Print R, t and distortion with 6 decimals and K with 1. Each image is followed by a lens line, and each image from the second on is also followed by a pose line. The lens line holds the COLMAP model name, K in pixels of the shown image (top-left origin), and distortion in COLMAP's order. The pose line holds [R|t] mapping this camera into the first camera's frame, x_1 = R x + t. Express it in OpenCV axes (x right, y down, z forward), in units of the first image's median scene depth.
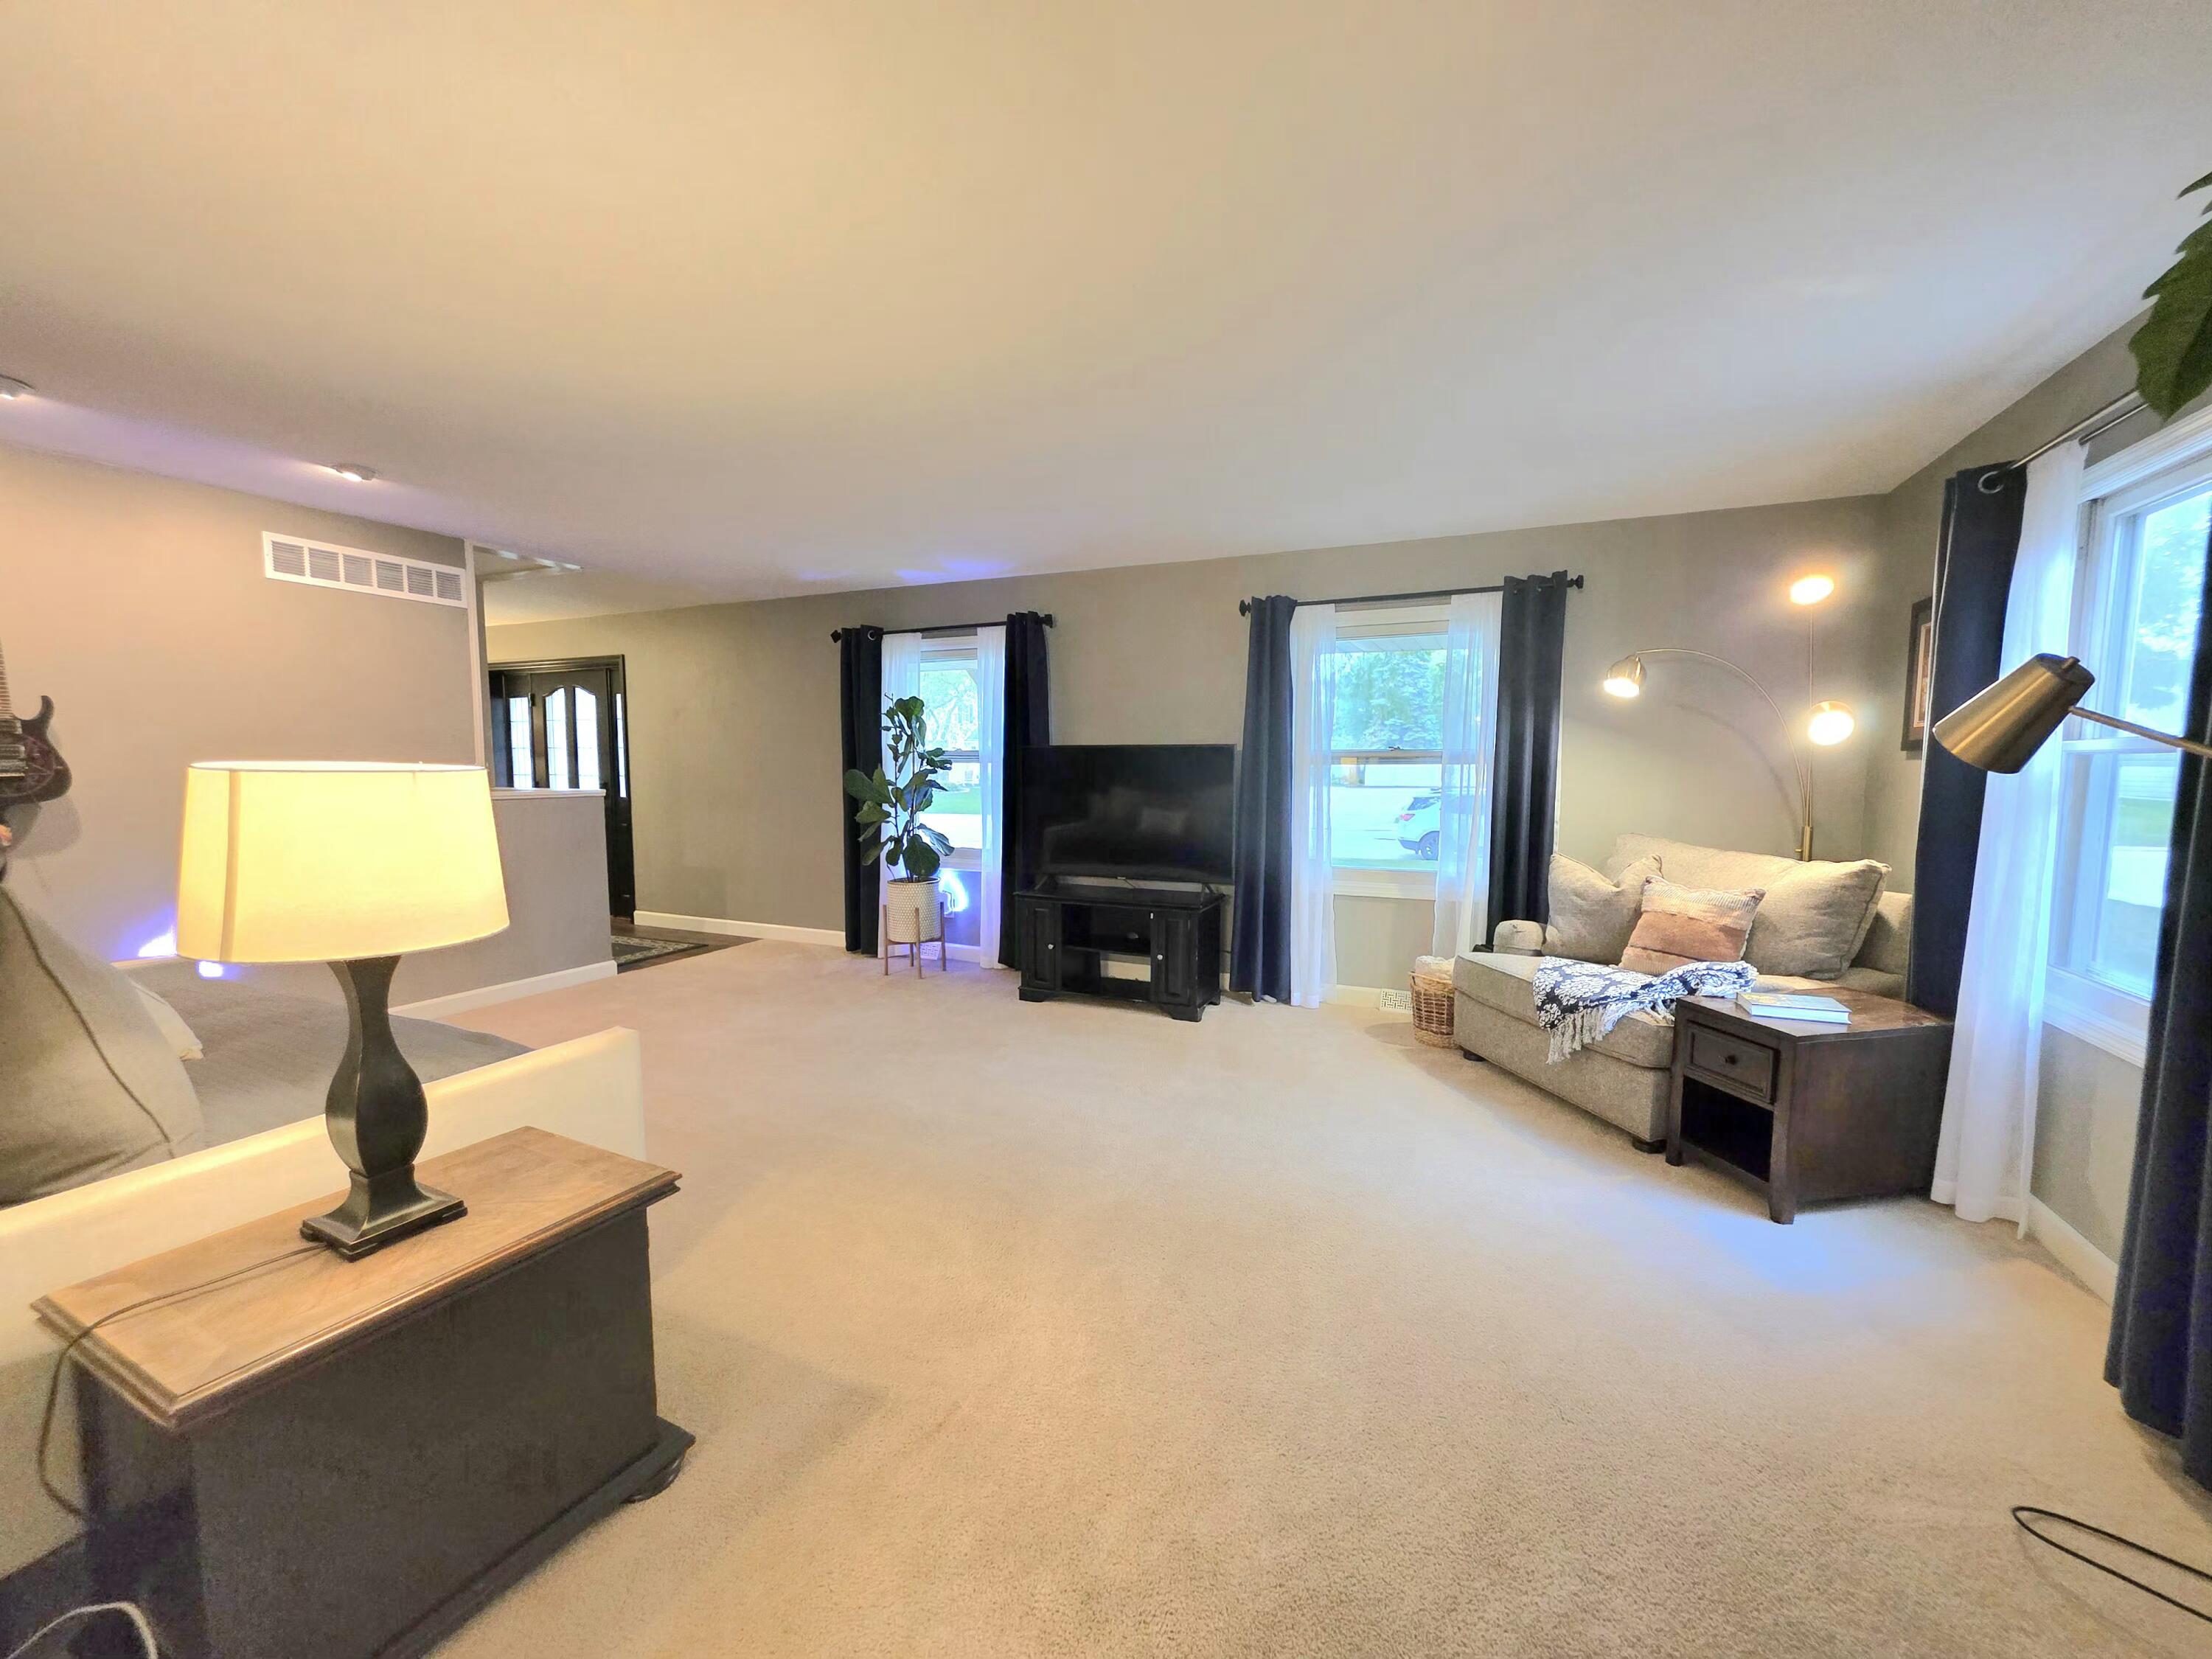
lens RADIAL K [[889.4, 0, 1100.0], [0, 889.4, 841.9], [0, 0, 1]] dist [0.003682, 0.000989]
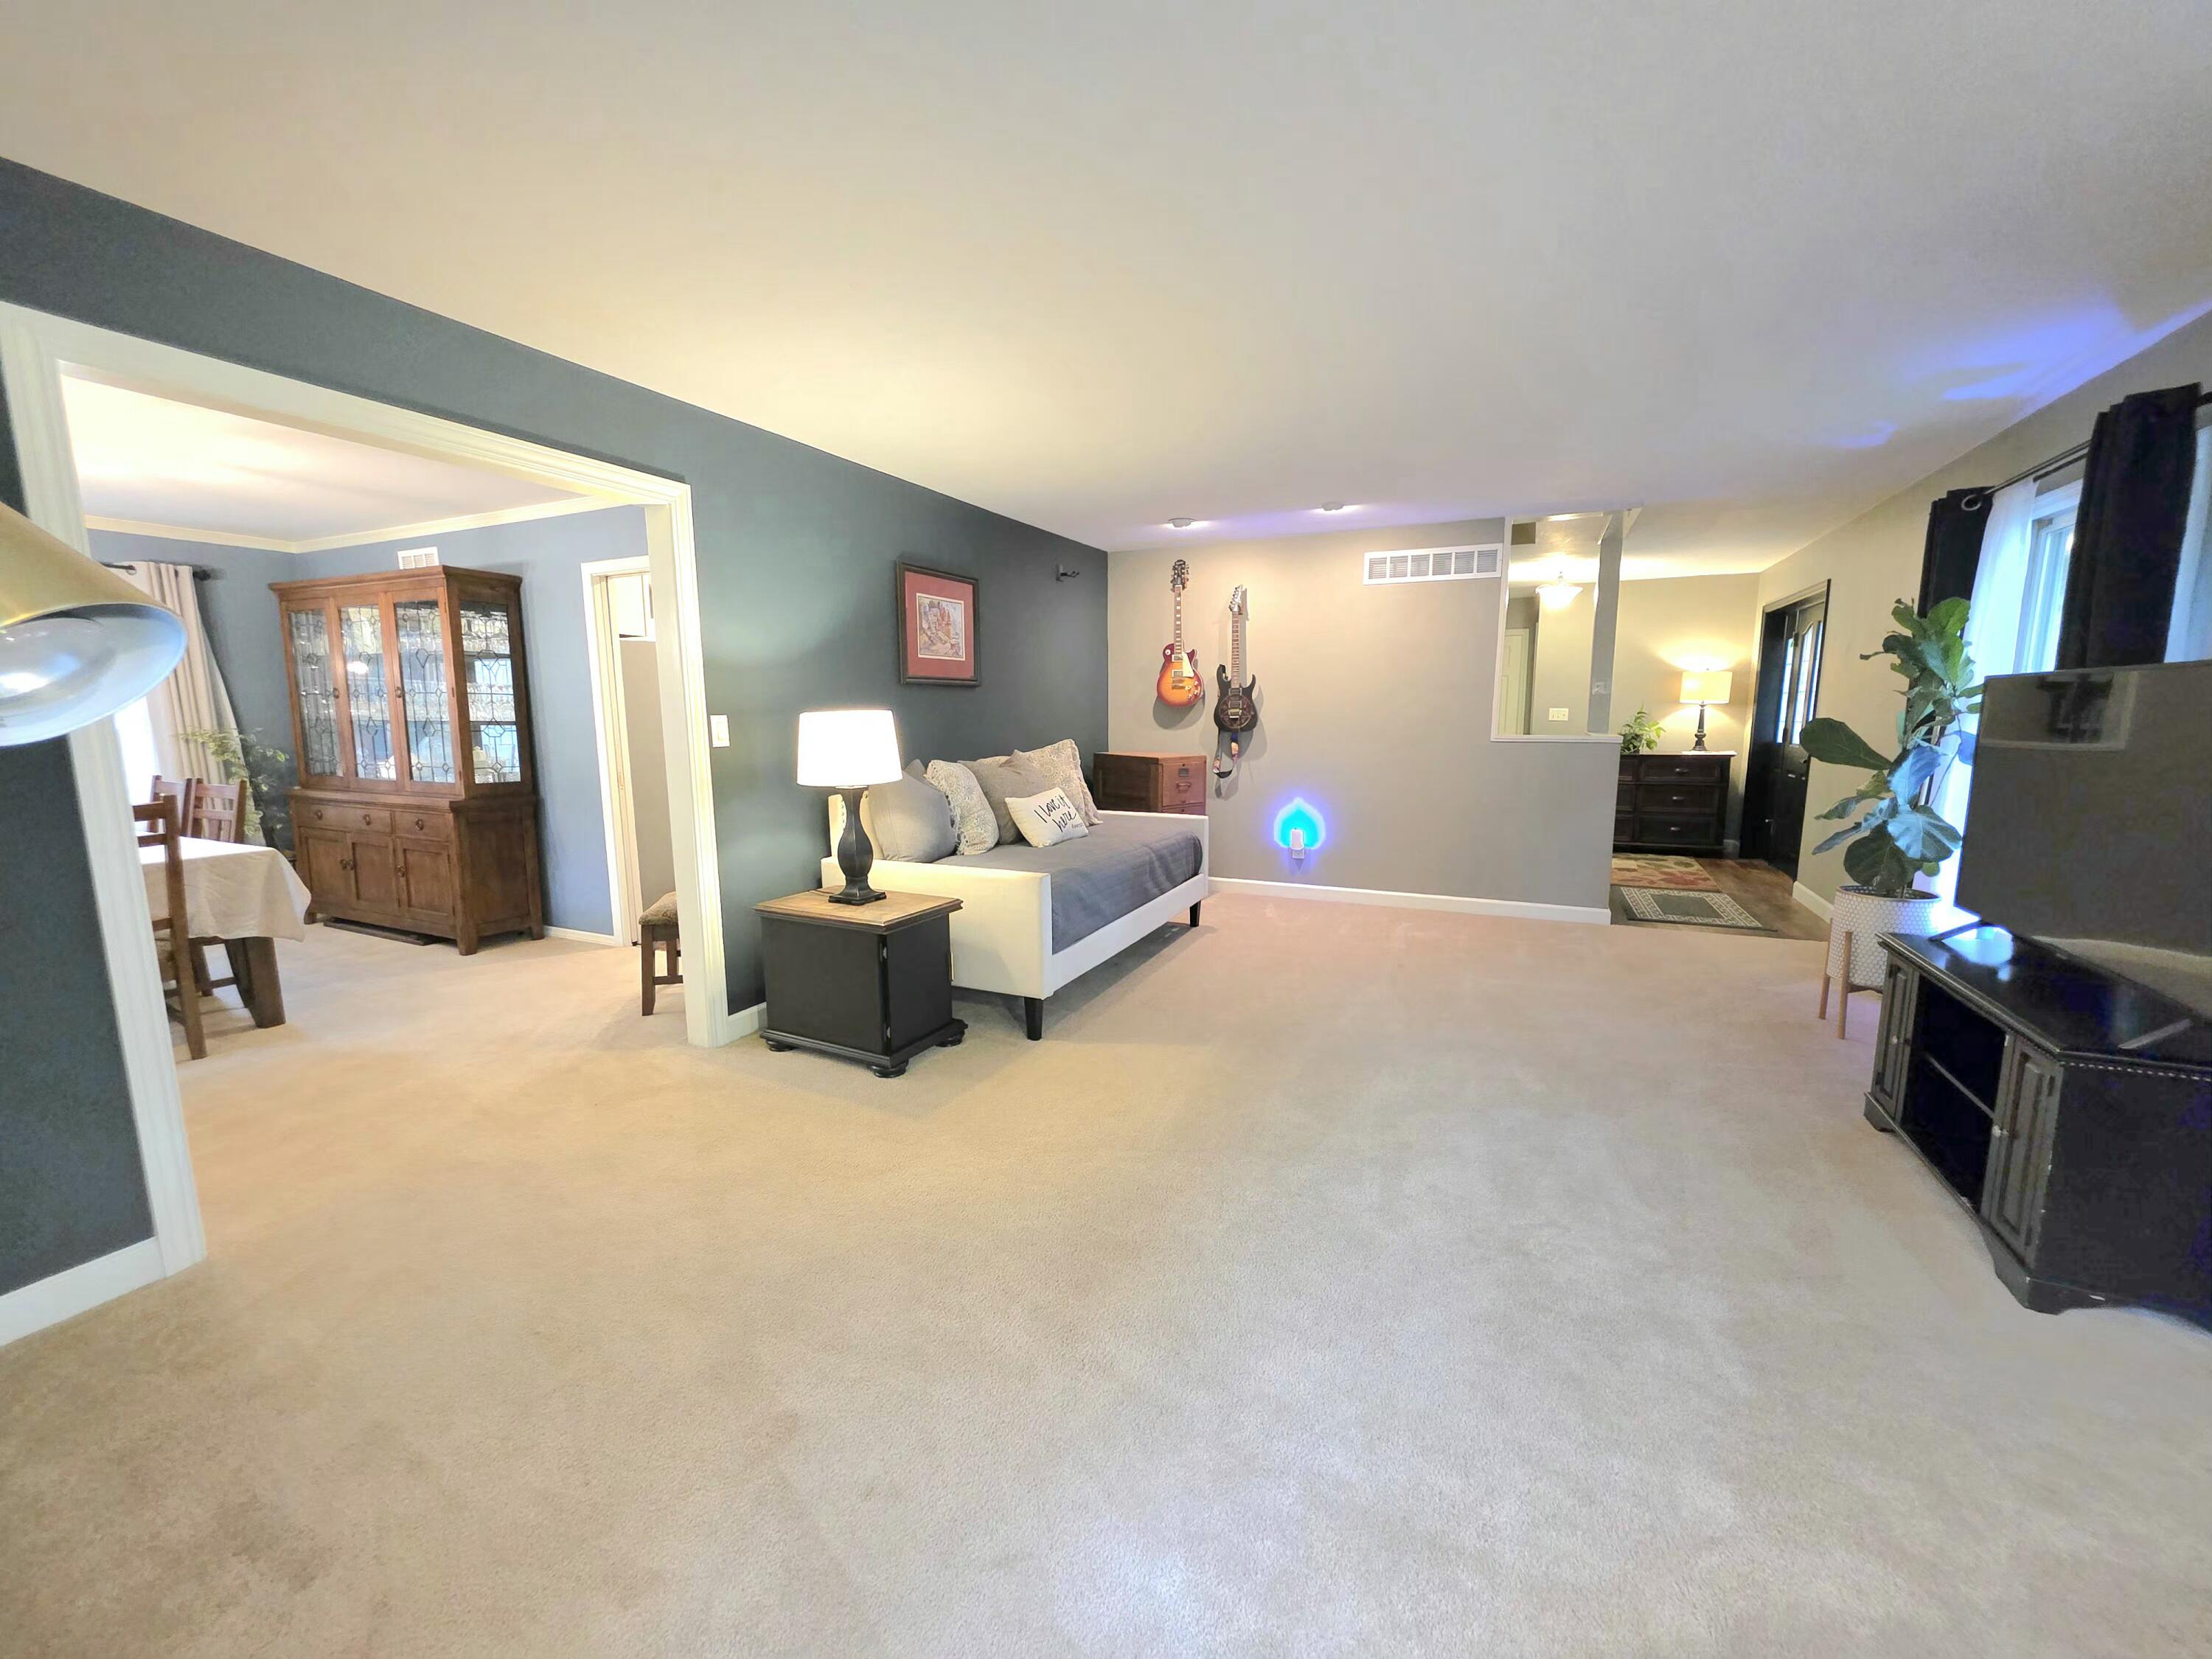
lens RADIAL K [[889.4, 0, 1111.2], [0, 889.4, 828.8], [0, 0, 1]] dist [0.003682, 0.000989]
pose [[0.011117, 0.137368, -0.990458, 0.570898], [-0.083831, 0.987160, 0.135970, -0.060535], [0.996418, 0.081520, 0.022490, 0.574040]]
